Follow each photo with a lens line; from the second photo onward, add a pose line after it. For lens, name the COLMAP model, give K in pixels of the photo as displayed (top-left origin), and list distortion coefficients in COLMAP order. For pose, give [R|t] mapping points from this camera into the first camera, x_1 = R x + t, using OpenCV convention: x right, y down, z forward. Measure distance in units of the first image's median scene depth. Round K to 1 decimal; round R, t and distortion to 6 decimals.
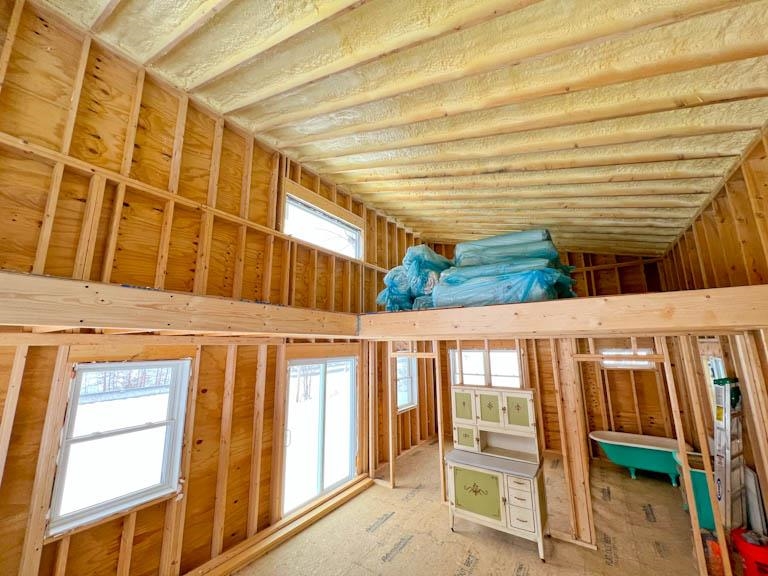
lens RADIAL K [[306.1, 0, 381.6], [0, 306.1, 286.4], [0, 0, 1]] dist [-0.001550, -0.000114]
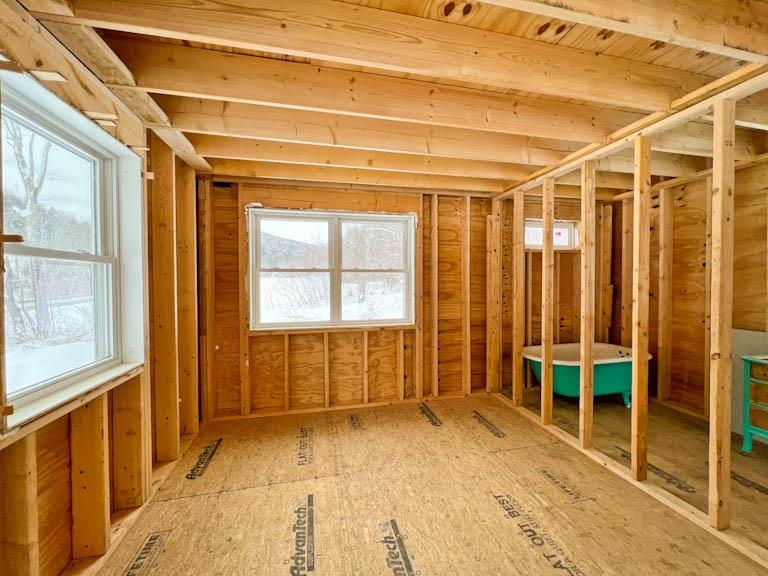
lens RADIAL K [[306.1, 0, 381.6], [0, 306.1, 286.4], [0, 0, 1]] dist [-0.001550, -0.000114]
pose [[0.681132, -0.010131, 0.732091, 0.123946], [-0.136715, 0.980558, 0.140768, 0.500014], [-0.719283, -0.195969, 0.666504, 1.336656]]
